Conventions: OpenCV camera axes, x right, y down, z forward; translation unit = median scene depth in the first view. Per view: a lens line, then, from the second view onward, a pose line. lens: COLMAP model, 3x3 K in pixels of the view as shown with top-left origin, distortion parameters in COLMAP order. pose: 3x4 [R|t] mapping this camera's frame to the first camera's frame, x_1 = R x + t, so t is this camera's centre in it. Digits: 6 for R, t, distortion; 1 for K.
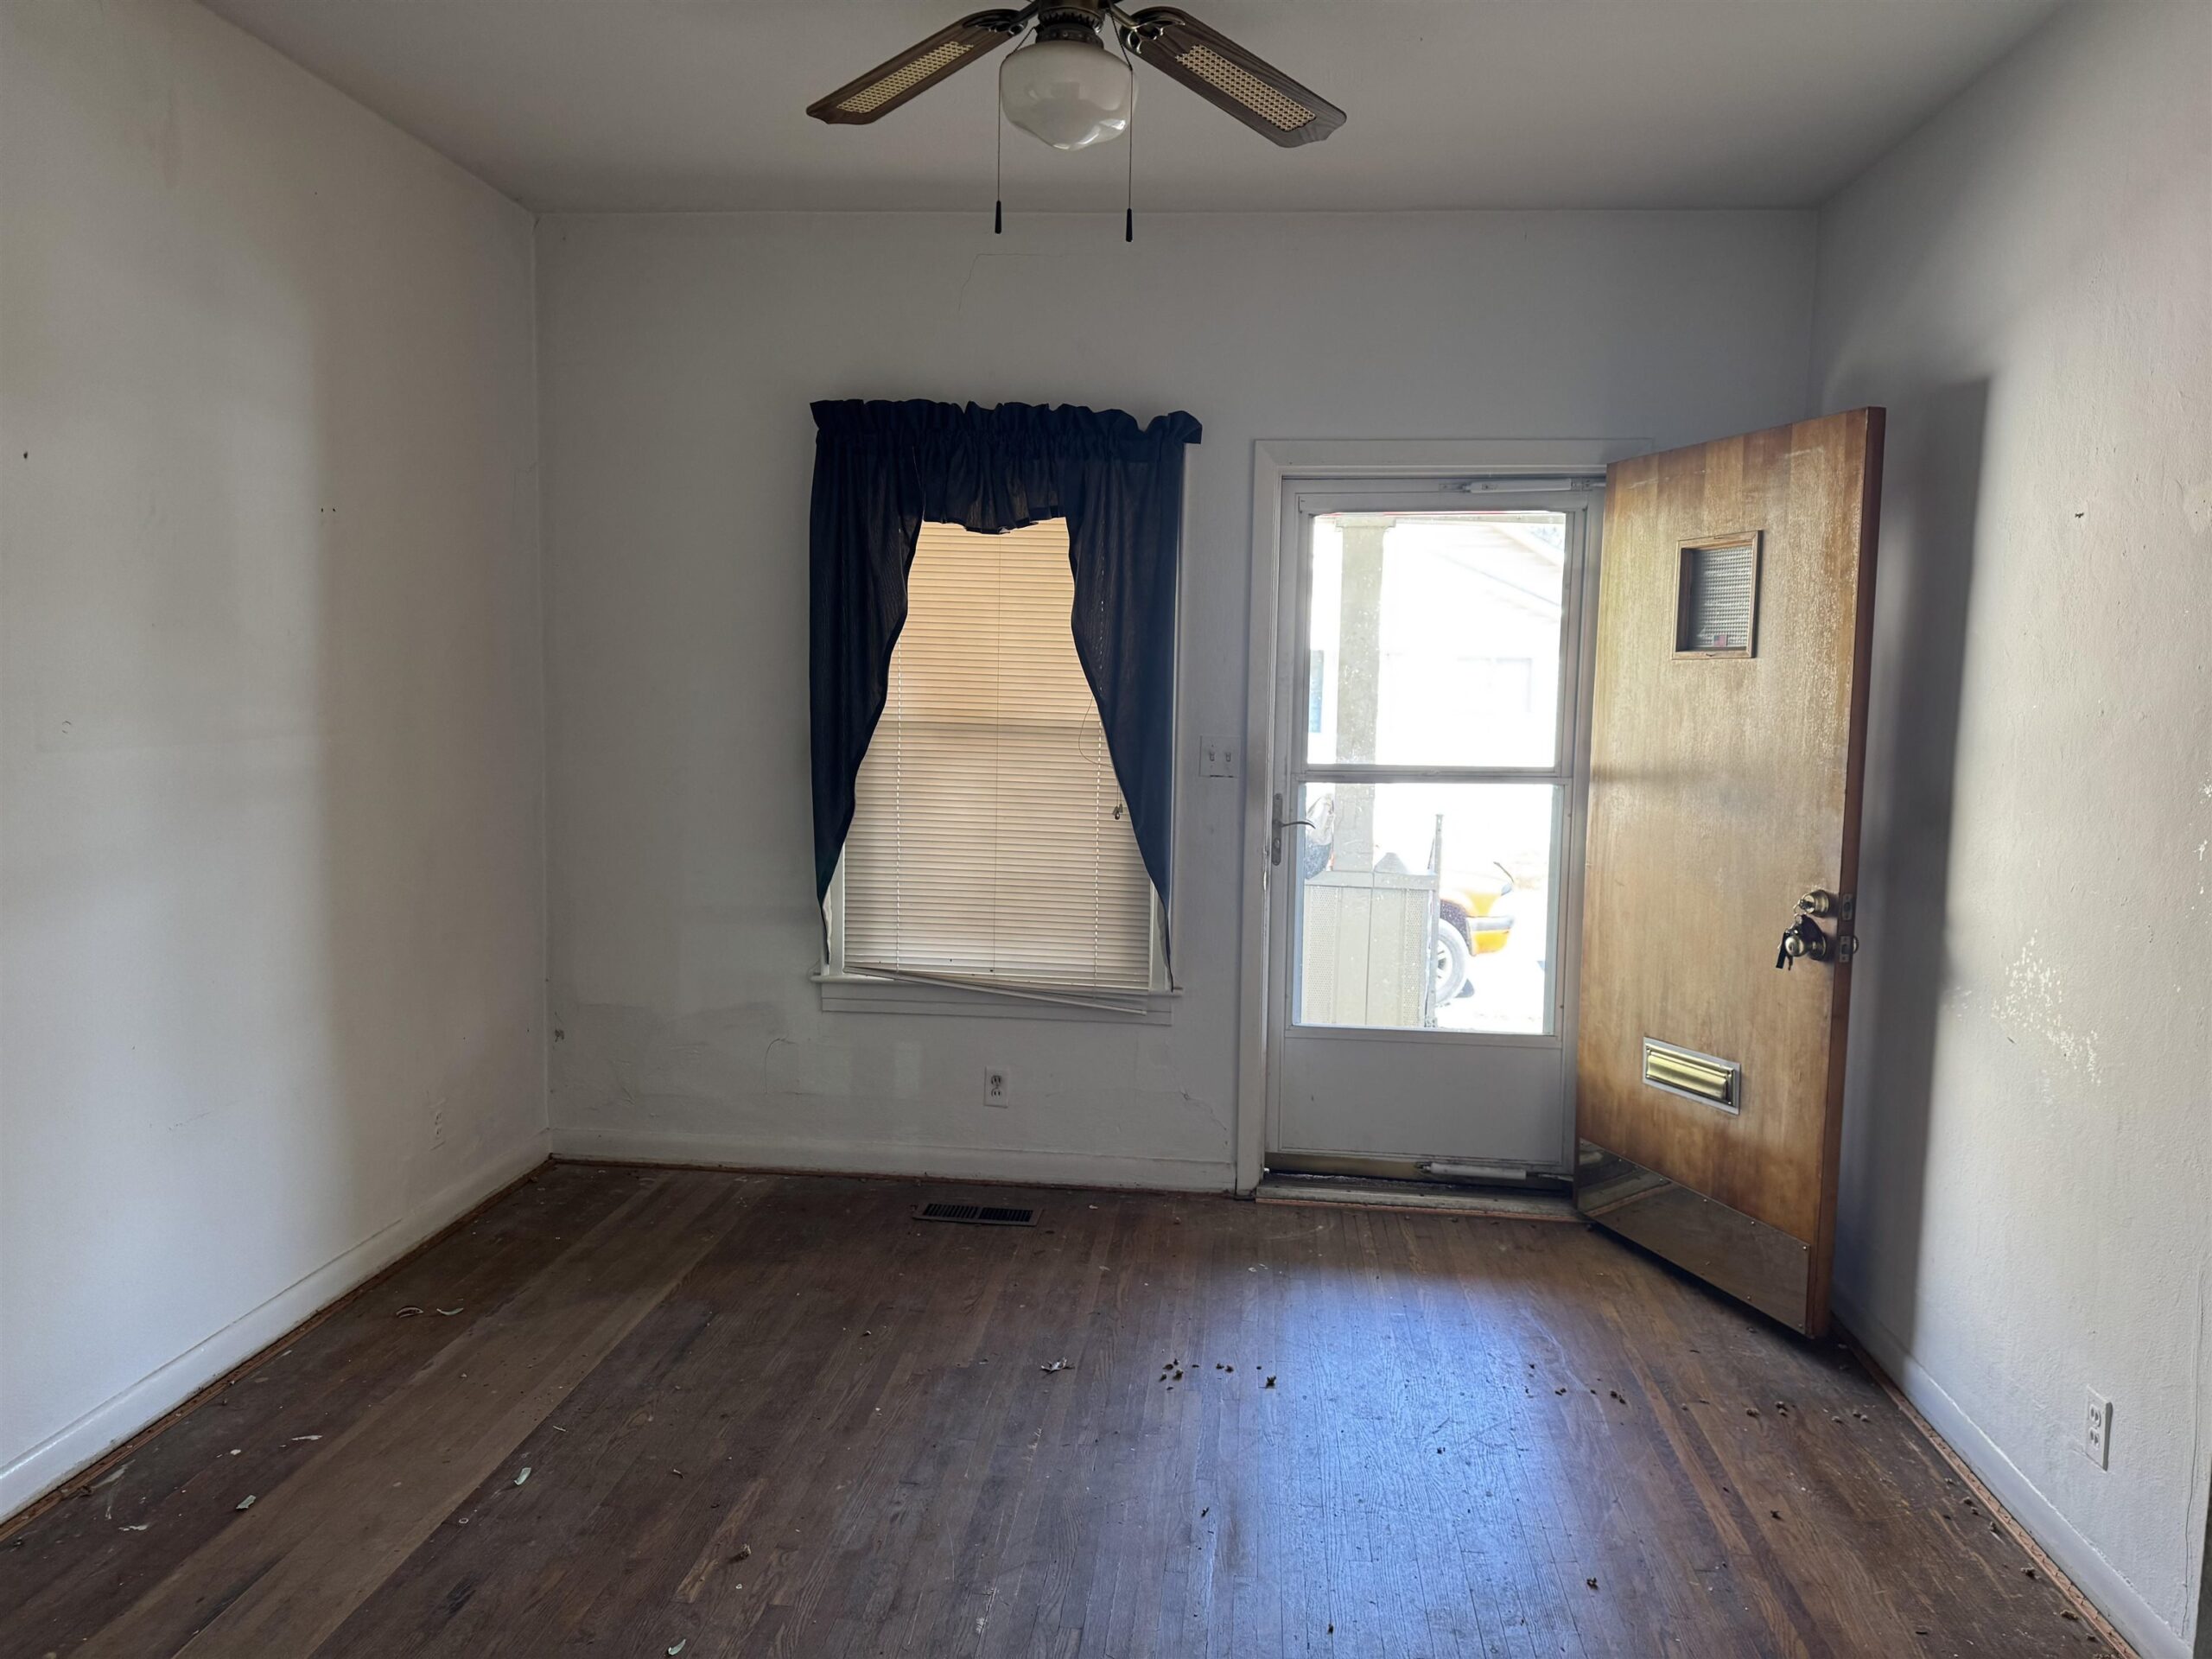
lens RADIAL K [[1523.4, 0, 987.4], [0, 1523.4, 821.9], [0, 0, 1]] dist [0.002861, -0.000376]
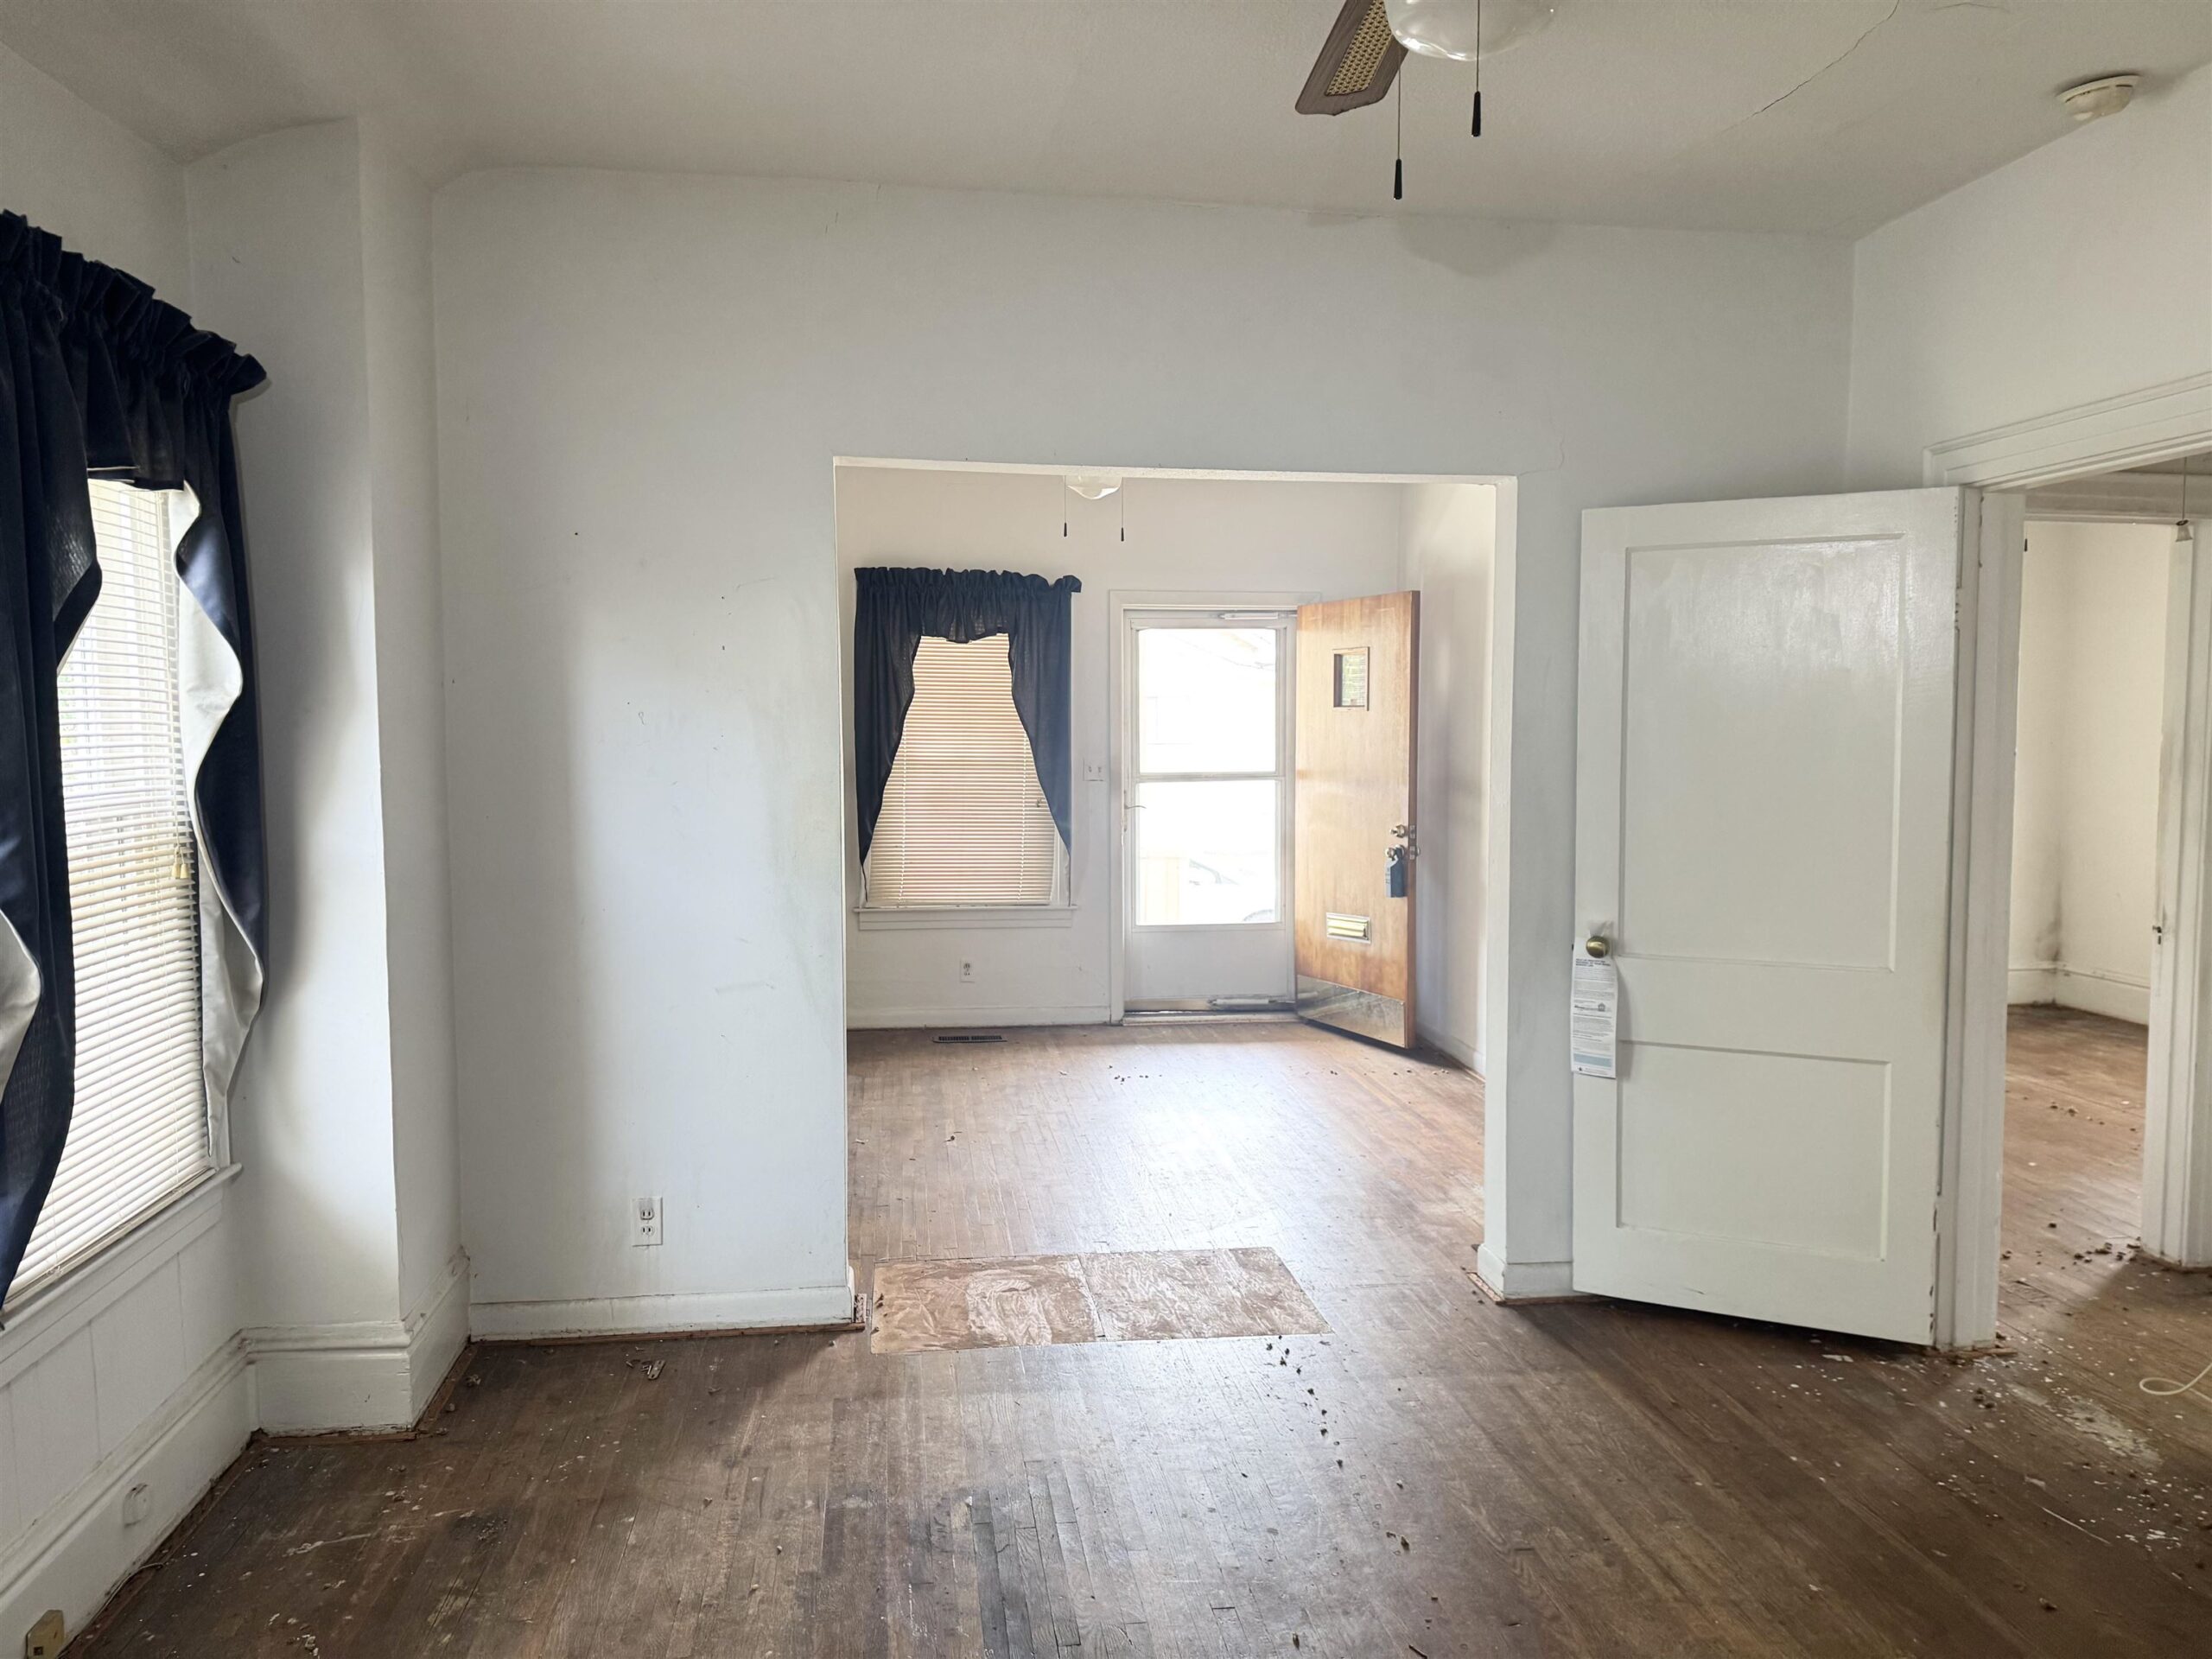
lens RADIAL K [[1515.2, 0, 1106.0], [0, 1515.2, 829.5], [0, 0, 1]] dist [0.002795, -0.000546]
pose [[0.969362, -0.036996, 0.242836, -0.272079], [0.039065, 0.999230, -0.003710, 0.035769], [-0.242511, 0.013083, 0.970060, -0.722471]]
